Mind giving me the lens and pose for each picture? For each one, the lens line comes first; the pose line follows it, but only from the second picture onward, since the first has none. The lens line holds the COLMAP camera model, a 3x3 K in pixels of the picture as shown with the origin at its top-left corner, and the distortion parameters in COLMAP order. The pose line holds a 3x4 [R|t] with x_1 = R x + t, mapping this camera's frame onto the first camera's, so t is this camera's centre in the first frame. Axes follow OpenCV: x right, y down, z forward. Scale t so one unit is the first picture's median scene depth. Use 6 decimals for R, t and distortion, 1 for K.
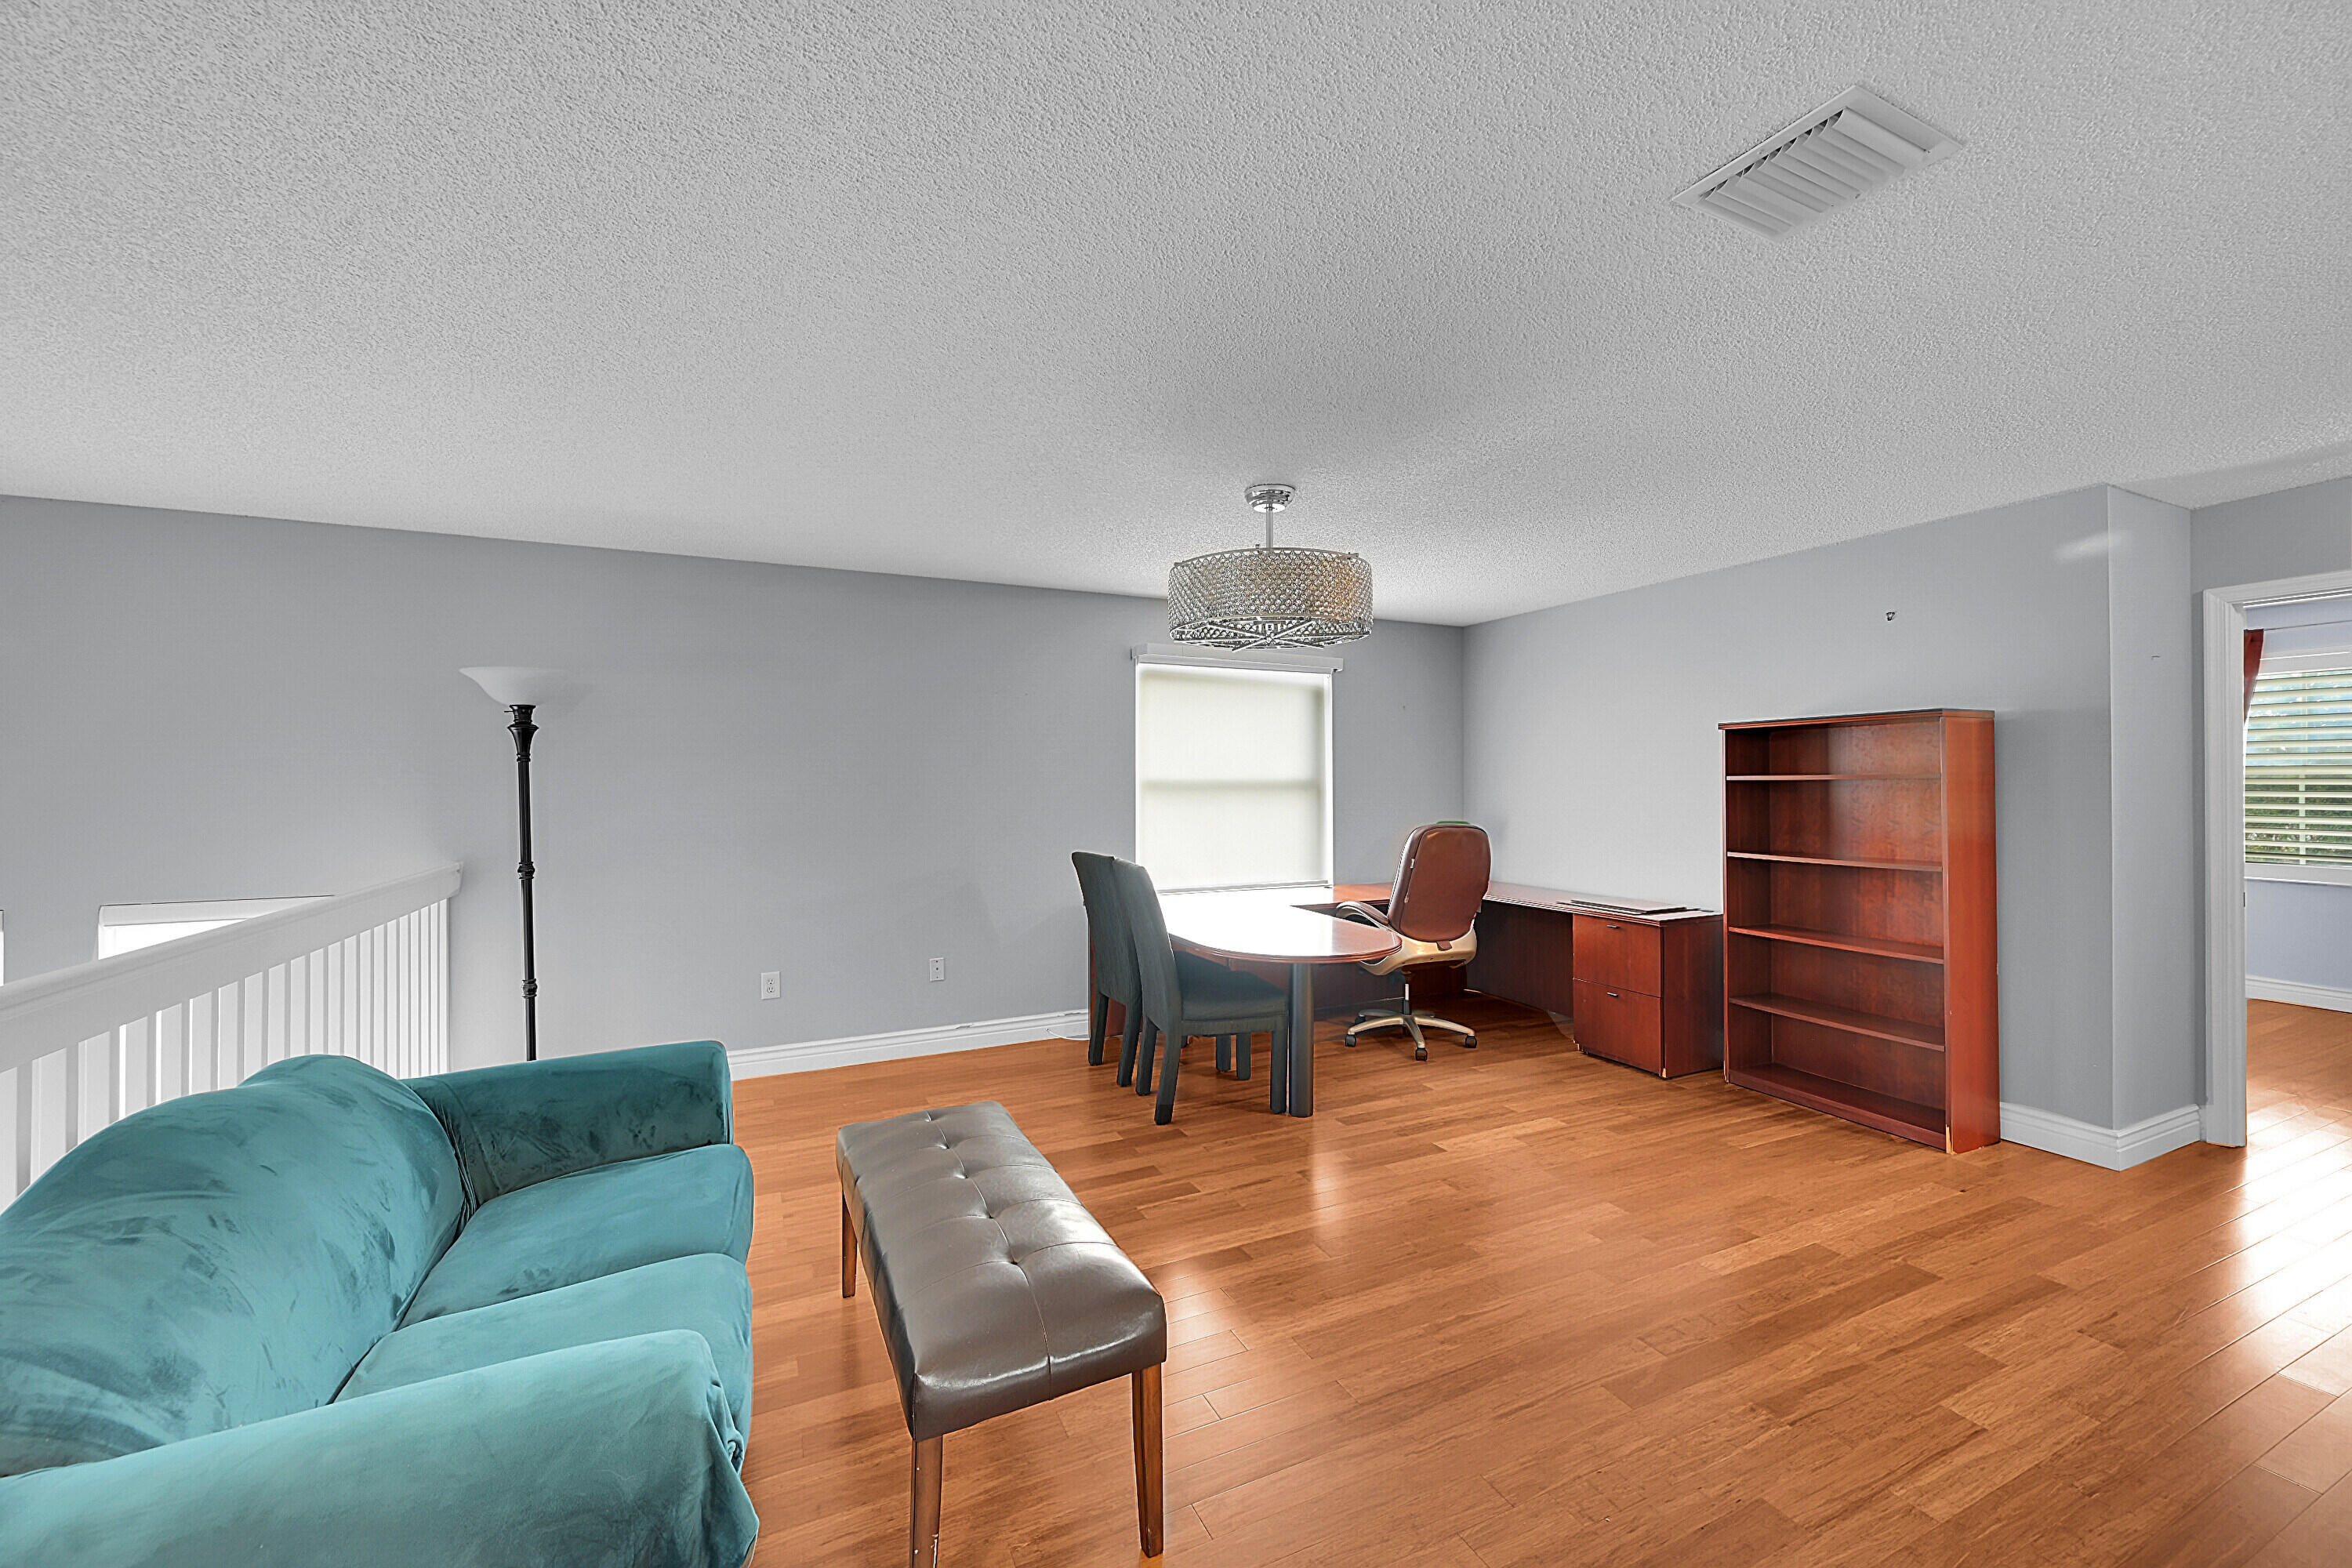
lens RADIAL K [[922.1, 0, 1189.7], [0, 922.1, 778.8], [0, 0, 1]] dist [-0.000565, 0.000942]
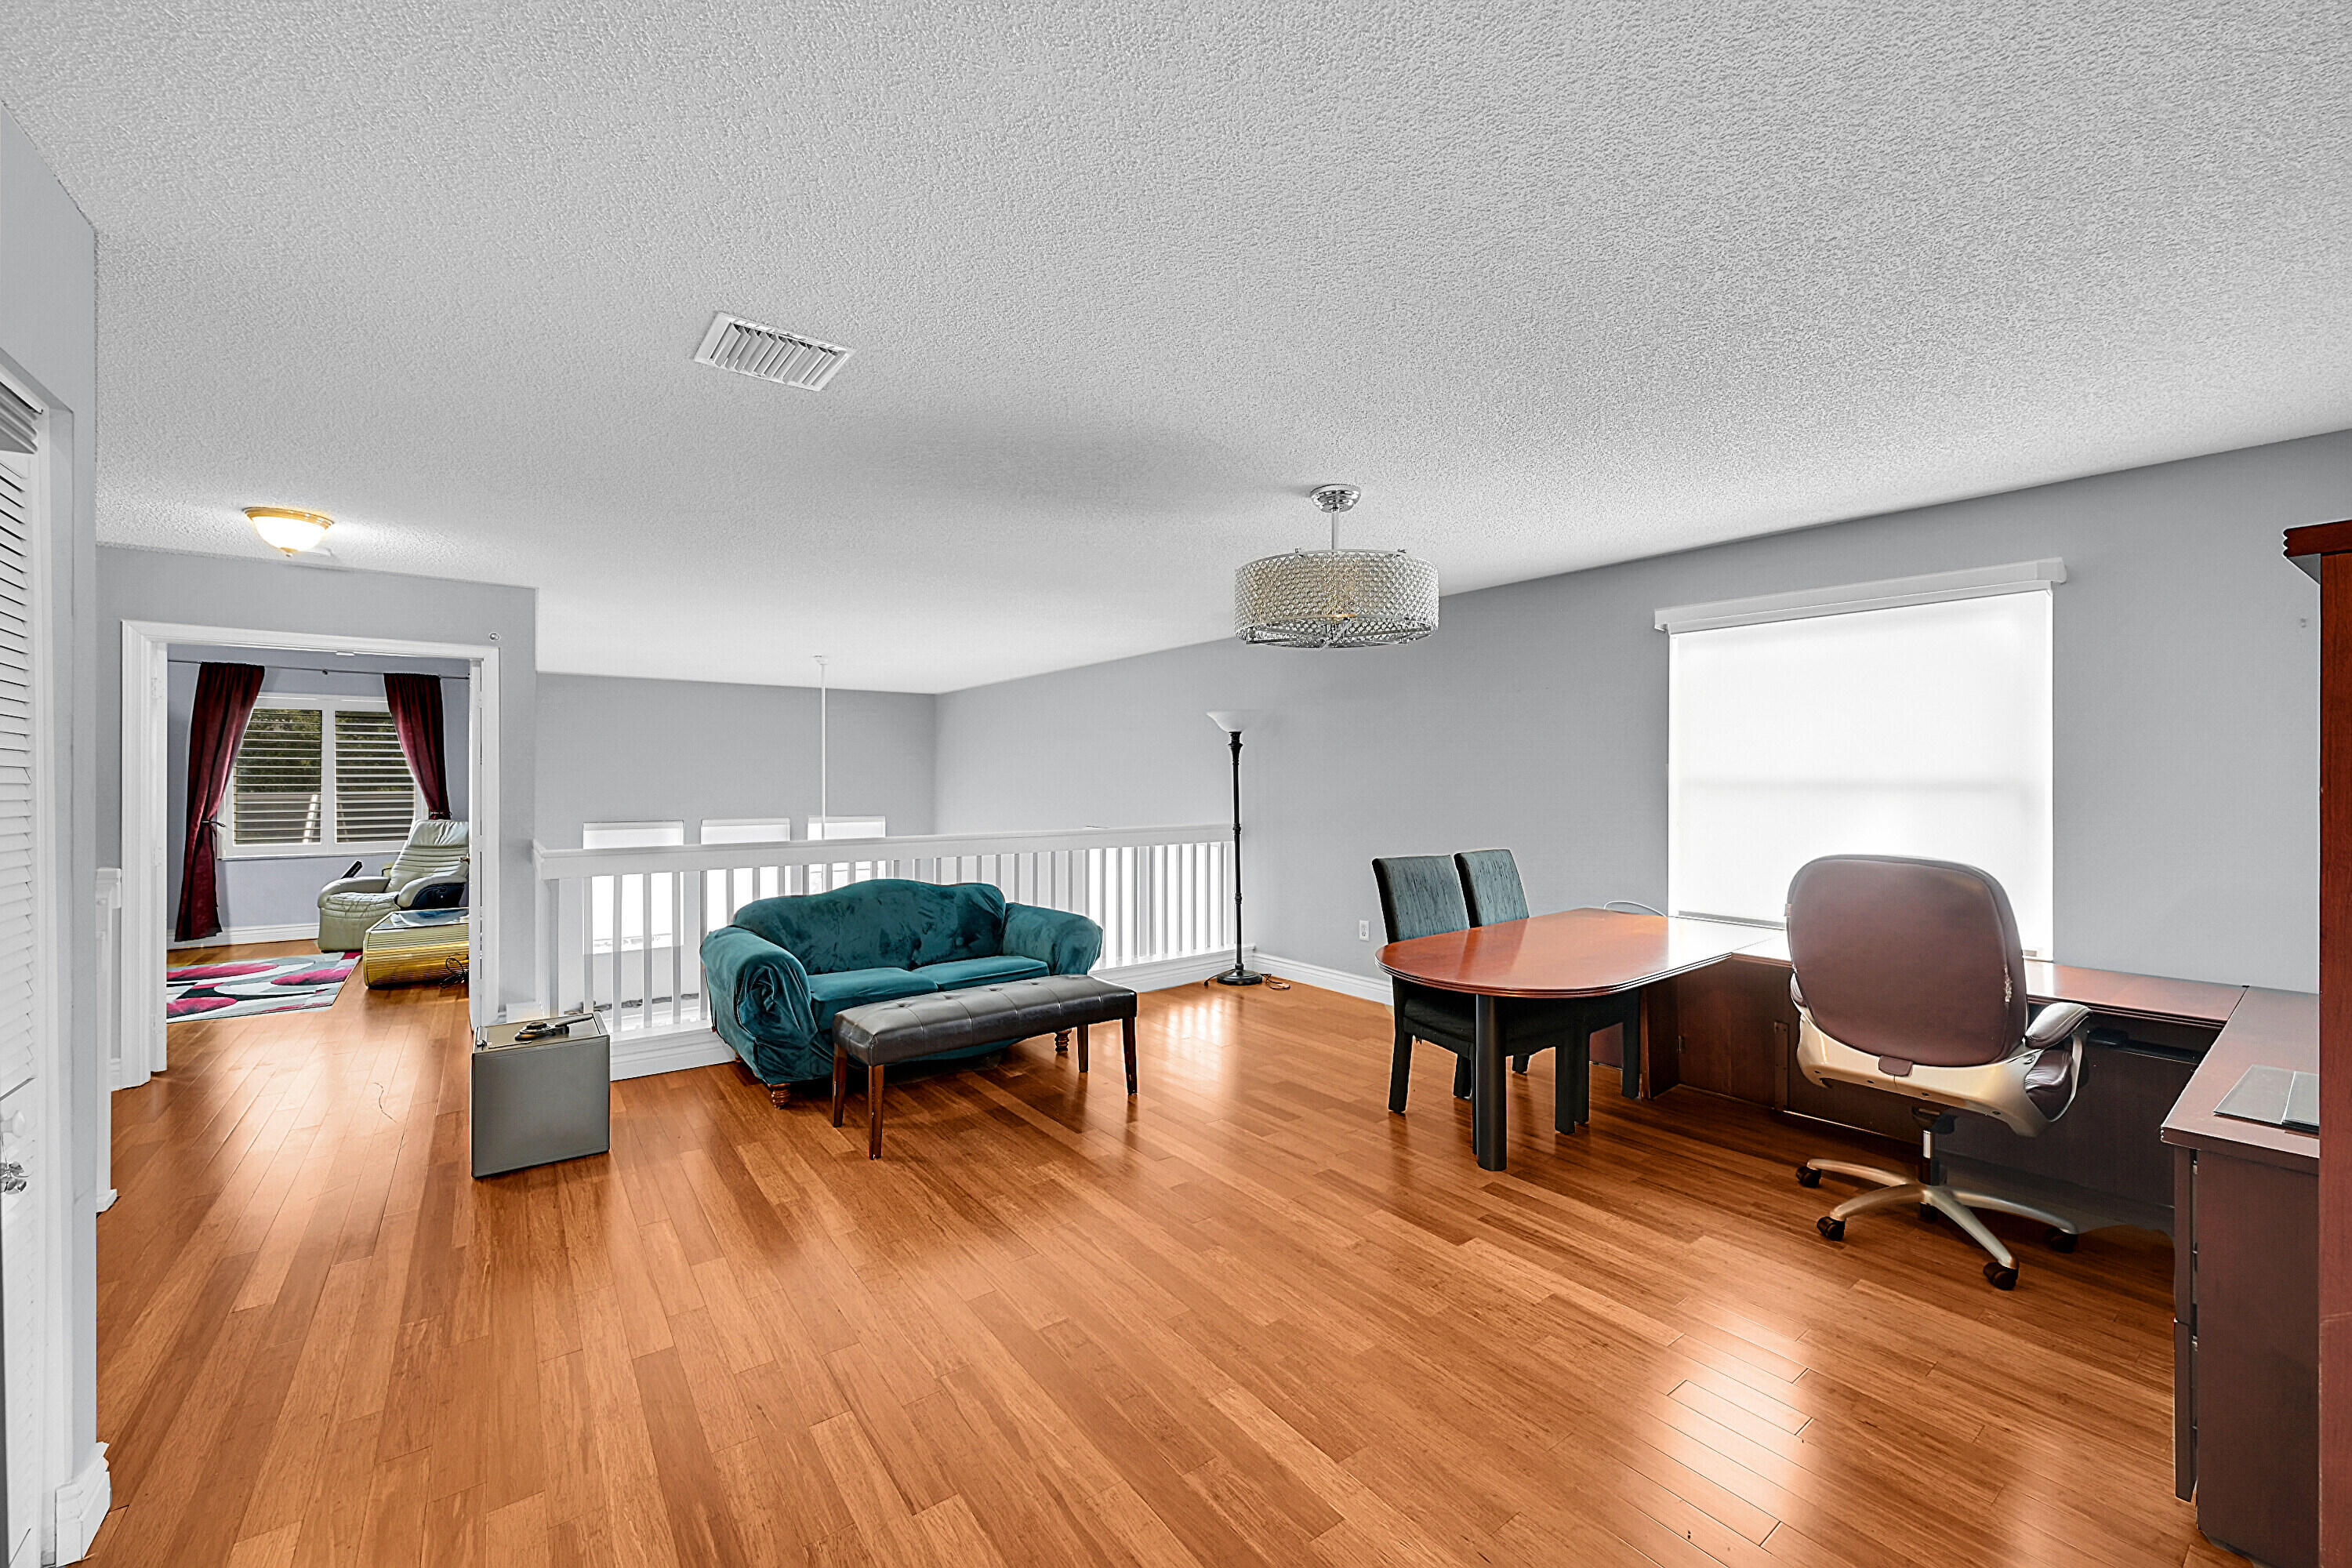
lens RADIAL K [[922.1, 0, 1182.8], [0, 922.1, 770.7], [0, 0, 1]] dist [-0.000565, 0.000942]
pose [[0.203577, -0.003097, -0.979054, 0.930710], [0.003346, 0.999991, -0.002467, -0.003724], [0.979053, -0.002774, 0.203585, 0.559838]]
